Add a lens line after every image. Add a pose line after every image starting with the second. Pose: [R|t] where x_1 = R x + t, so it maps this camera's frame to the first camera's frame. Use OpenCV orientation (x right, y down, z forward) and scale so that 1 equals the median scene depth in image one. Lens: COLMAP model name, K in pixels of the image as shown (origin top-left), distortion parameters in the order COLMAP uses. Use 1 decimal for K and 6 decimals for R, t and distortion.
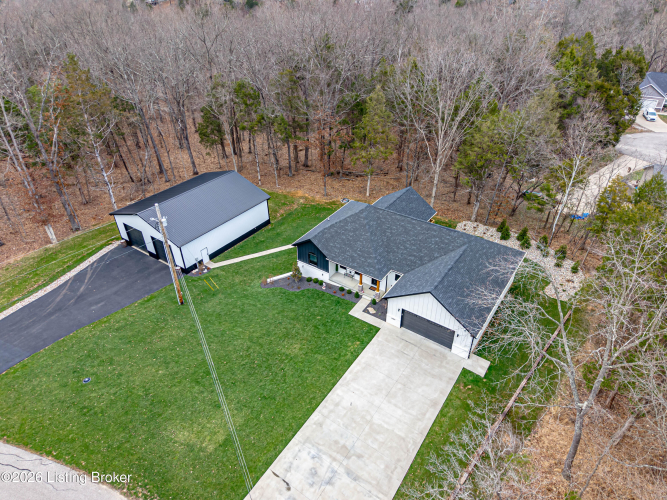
lens RADIAL K [[426.2, 0, 333.1], [0, 426.2, 251.0], [0, 0, 1]] dist [0.276849, -0.281394]
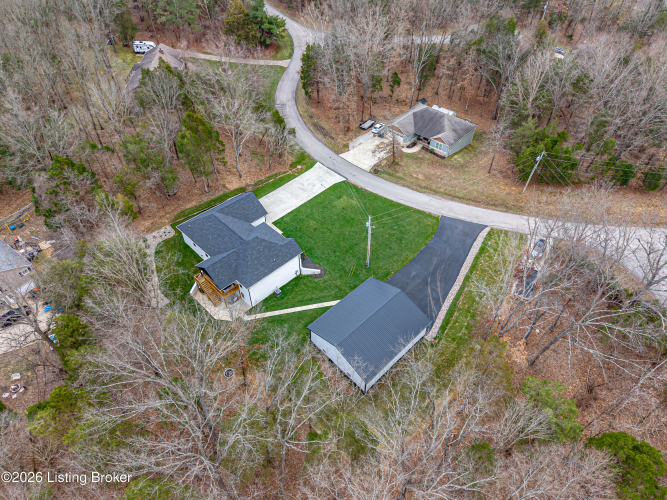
lens RADIAL K [[426.2, 0, 333.1], [0, 426.2, 251.0], [0, 0, 1]] dist [0.276849, -0.281394]
pose [[-0.981730, -0.133731, 0.135359, -0.422361], [0.111253, 0.173694, 0.978495, -1.561956], [-0.154366, 0.975678, -0.155642, 1.199565]]
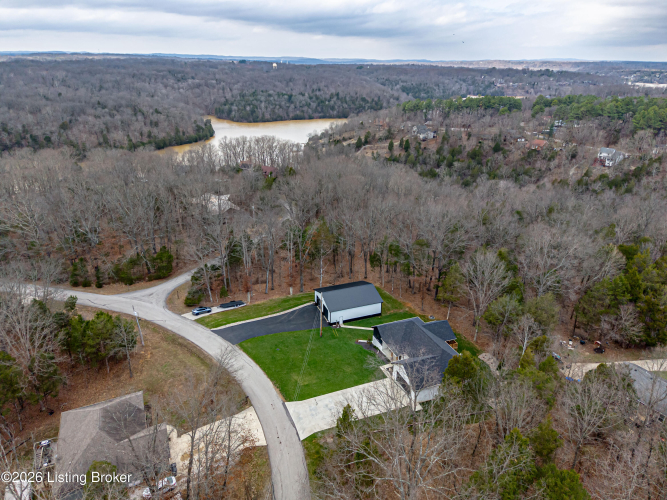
lens RADIAL K [[426.2, 0, 333.1], [0, 426.2, 251.0], [0, 0, 1]] dist [0.276849, -0.281394]
pose [[0.835126, 0.230380, -0.499489, 0.688055], [-0.325614, 0.938923, -0.111352, -0.065690], [0.443329, 0.255633, 0.859134, -0.950303]]
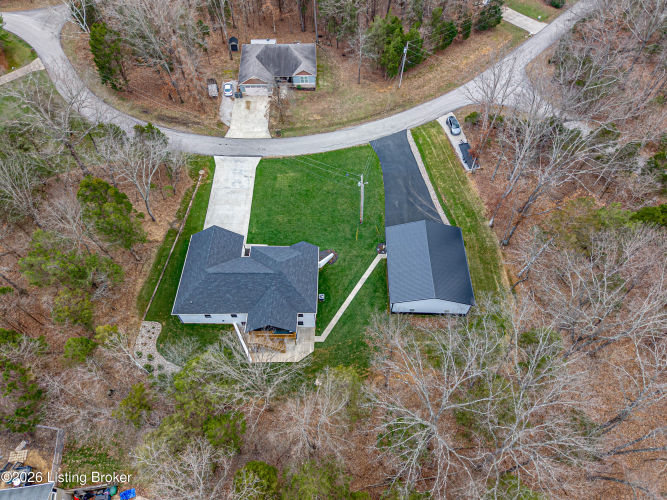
lens RADIAL K [[426.2, 0, 333.1], [0, 426.2, 251.0], [0, 0, 1]] dist [0.276849, -0.281394]
pose [[-0.829790, 0.463820, -0.310354, 0.328400], [-0.311579, 0.076338, 0.947149, -1.431120], [0.462998, 0.882635, 0.081172, 0.887778]]
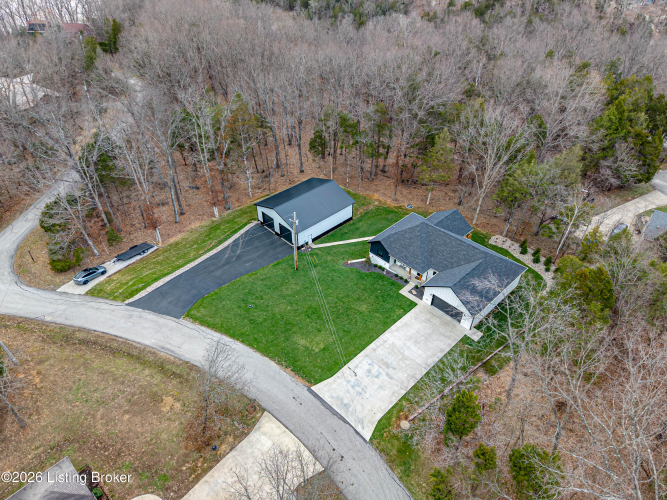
lens RADIAL K [[426.2, 0, 333.1], [0, 426.2, 251.0], [0, 0, 1]] dist [0.276849, -0.281394]
pose [[0.981999, 0.130006, -0.137027, -0.003636], [-0.118453, 0.988930, 0.089365, -0.101911], [0.147128, -0.071525, 0.986528, -0.515327]]
